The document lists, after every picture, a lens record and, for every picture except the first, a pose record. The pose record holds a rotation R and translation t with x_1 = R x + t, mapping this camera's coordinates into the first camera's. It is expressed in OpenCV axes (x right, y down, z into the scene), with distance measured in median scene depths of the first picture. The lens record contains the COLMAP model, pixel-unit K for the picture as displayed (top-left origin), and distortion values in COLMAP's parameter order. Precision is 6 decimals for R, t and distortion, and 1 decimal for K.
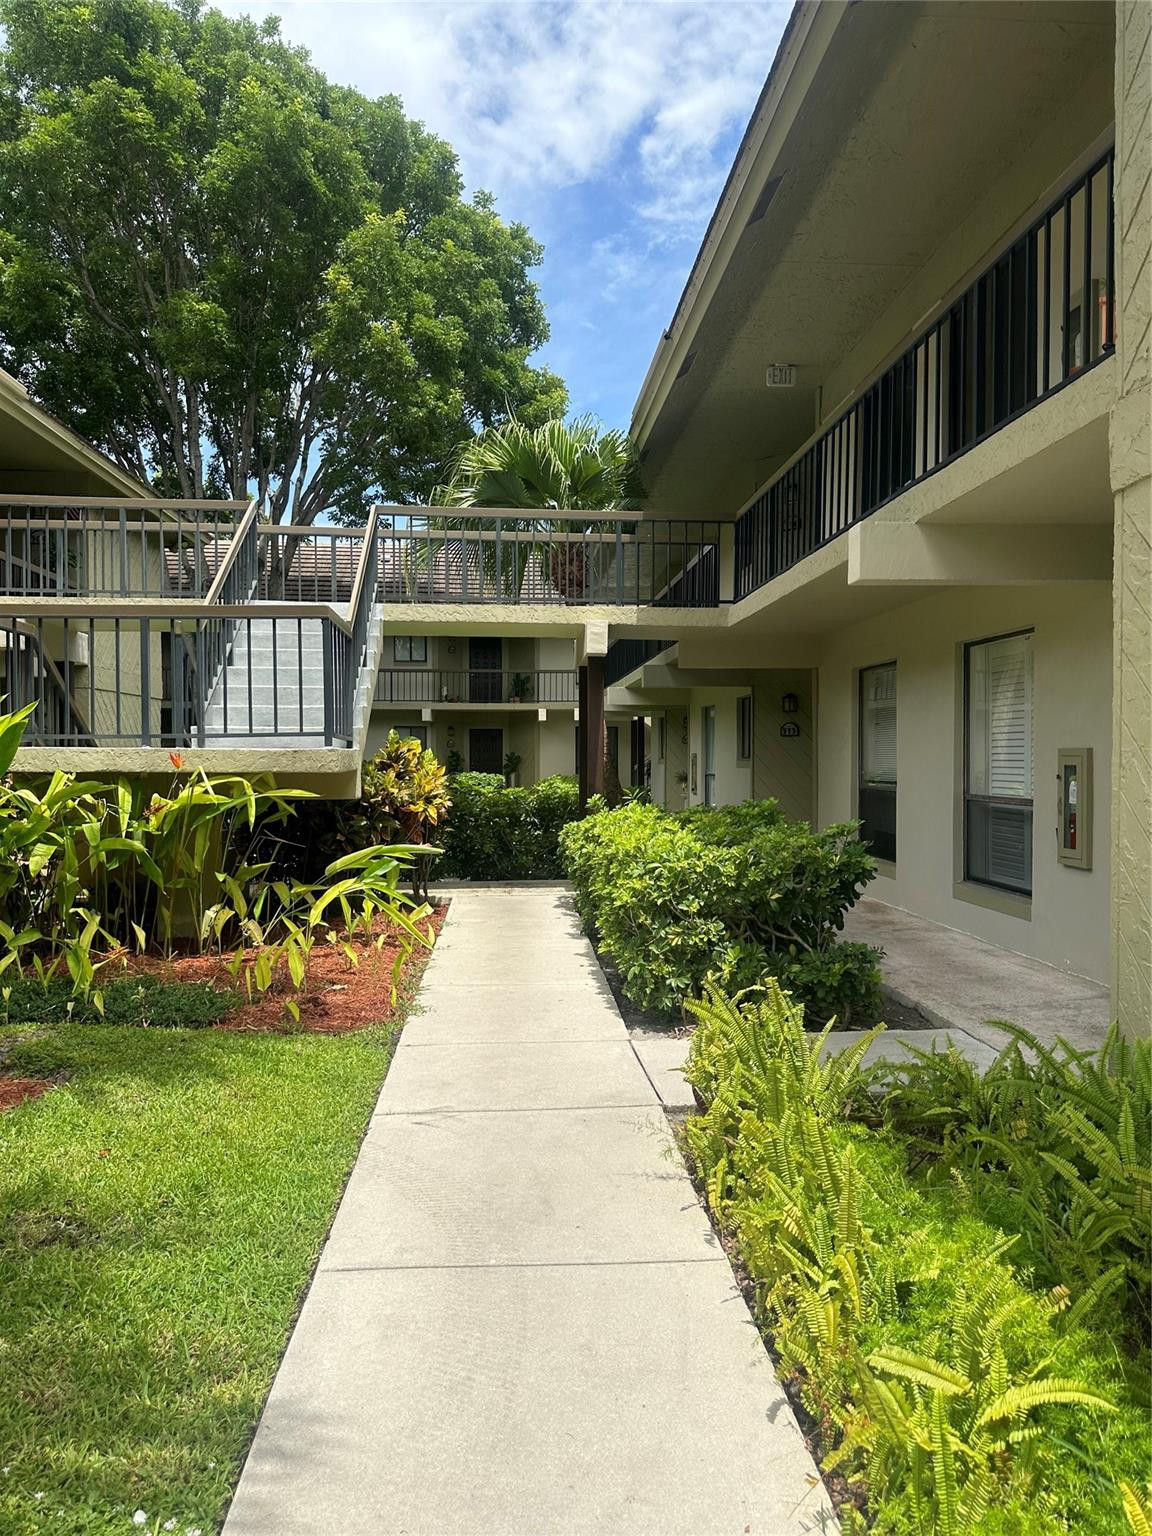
lens RADIAL K [[1077.9, 0, 575.7], [0, 1077.9, 764.9], [0, 0, 1]] dist [0.030990, -0.000268]
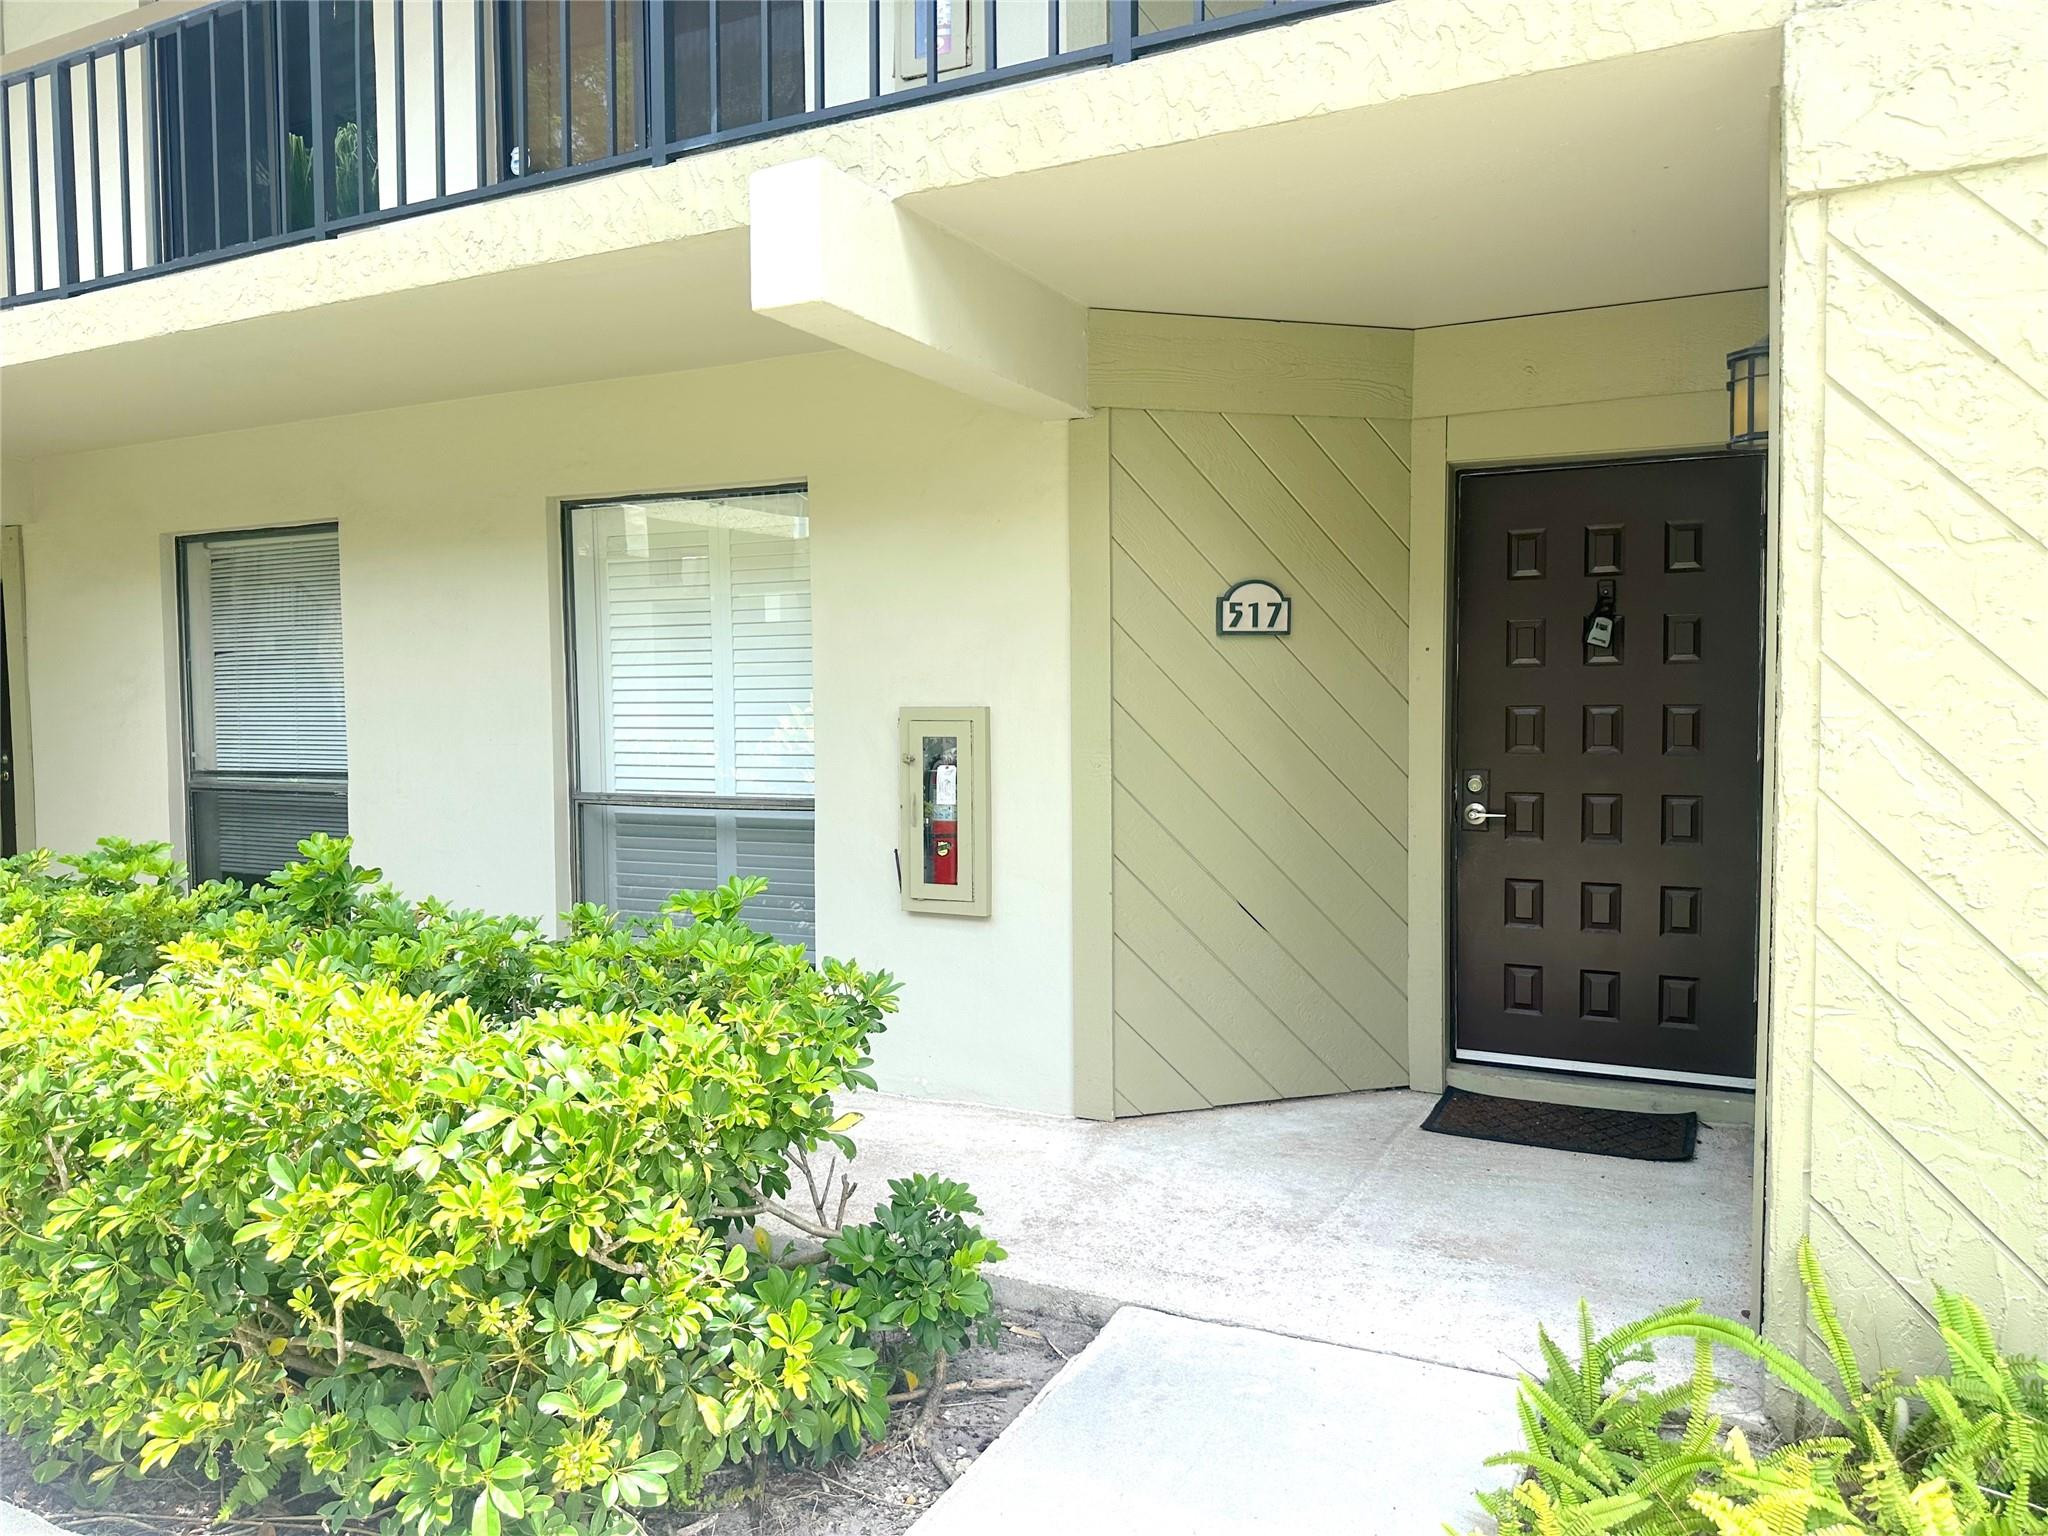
lens RADIAL K [[1437.2, 0, 1024.5], [0, 1437.2, 763.9], [0, 0, 1]] dist [0.030990, -0.000268]
pose [[0.509204, -0.040866, 0.859675, -0.161449], [0.015508, 0.999146, 0.038310, -0.013044], [-0.860506, -0.006176, 0.509403, 0.582188]]
